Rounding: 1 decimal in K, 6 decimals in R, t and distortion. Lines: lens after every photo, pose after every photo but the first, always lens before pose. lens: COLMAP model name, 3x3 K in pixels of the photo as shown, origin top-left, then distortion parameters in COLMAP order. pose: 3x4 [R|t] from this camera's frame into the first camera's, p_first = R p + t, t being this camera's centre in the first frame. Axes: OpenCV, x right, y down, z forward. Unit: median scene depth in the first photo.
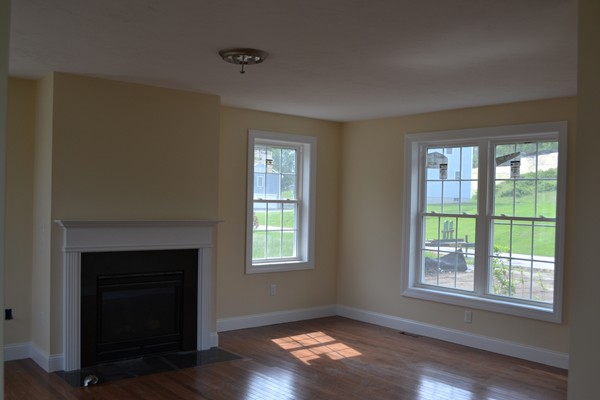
lens RADIAL K [[579.5, 0, 299.7], [0, 579.5, 206.5], [0, 0, 1]] dist [-0.063354, -0.002421]
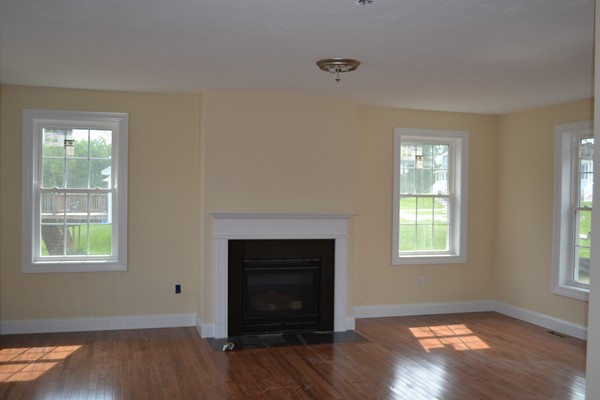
lens RADIAL K [[579.5, 0, 299.7], [0, 579.5, 206.5], [0, 0, 1]] dist [-0.063354, -0.002421]
pose [[0.924152, 0.000146, -0.382026, 0.159810], [0.002219, 0.999981, 0.005749, 0.003888], [0.382020, -0.006160, 0.924134, -0.038587]]
